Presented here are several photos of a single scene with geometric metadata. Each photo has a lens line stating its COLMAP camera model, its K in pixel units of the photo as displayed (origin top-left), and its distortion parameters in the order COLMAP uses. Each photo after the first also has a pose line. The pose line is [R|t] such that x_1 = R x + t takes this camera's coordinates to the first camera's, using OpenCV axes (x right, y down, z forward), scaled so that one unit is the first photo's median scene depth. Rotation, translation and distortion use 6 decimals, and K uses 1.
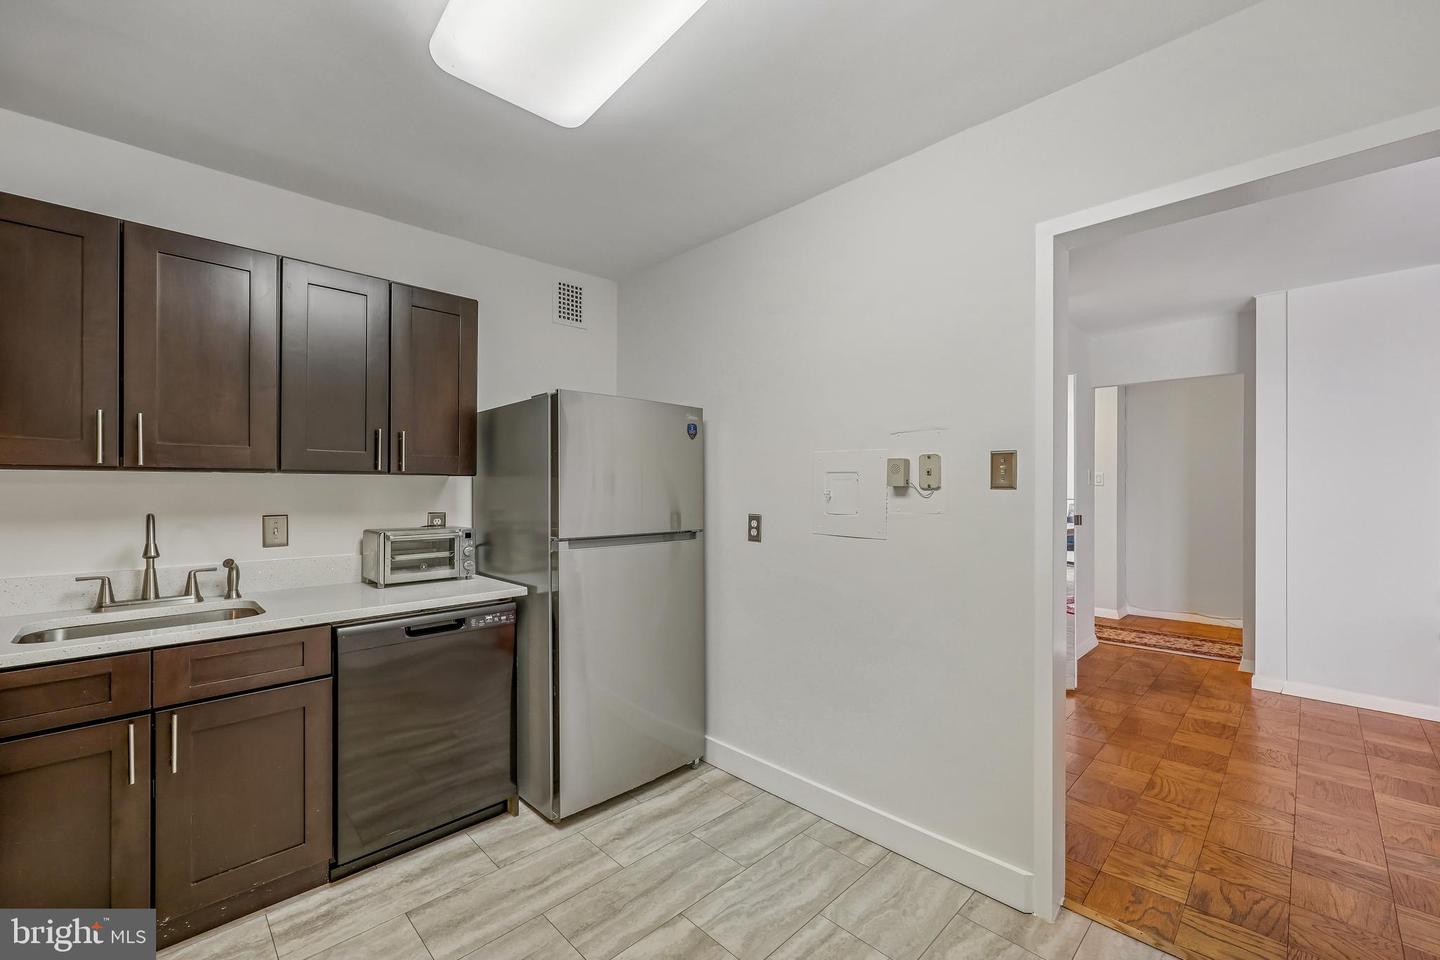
lens RADIAL K [[580.3, 0, 729.3], [0, 580.3, 474.4], [0, 0, 1]] dist [0.001321, -0.000030]
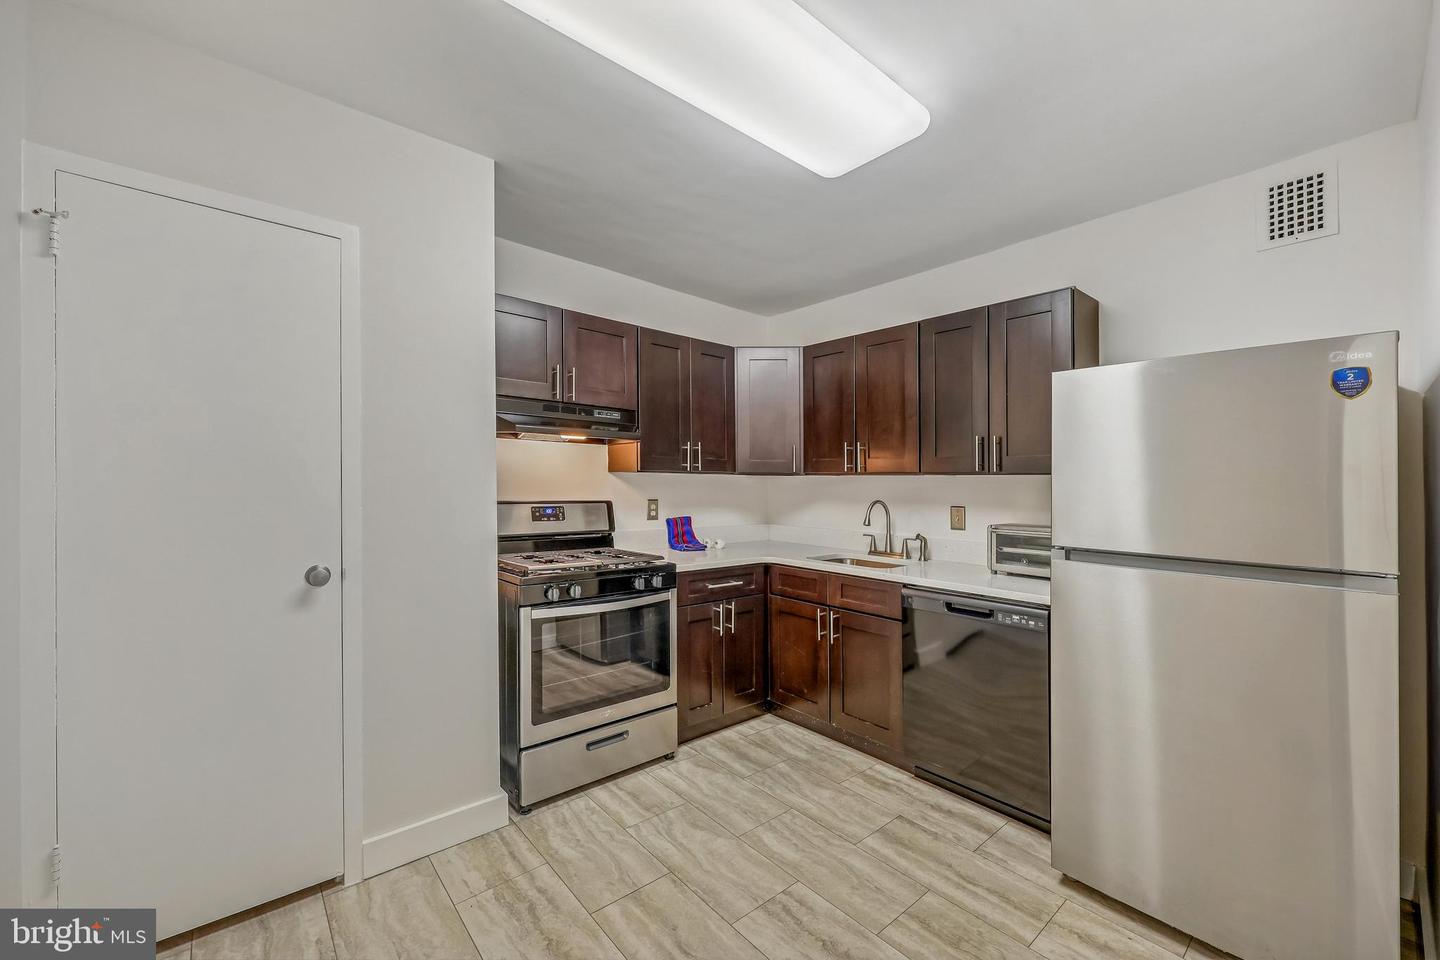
lens RADIAL K [[580.3, 0, 729.9], [0, 580.3, 488.1], [0, 0, 1]] dist [0.001321, -0.000030]
pose [[-0.067300, 0.004227, -0.997724, 0.689331], [0.007520, 0.999965, 0.003729, 0.021262], [0.997704, -0.007252, -0.067330, 0.659417]]
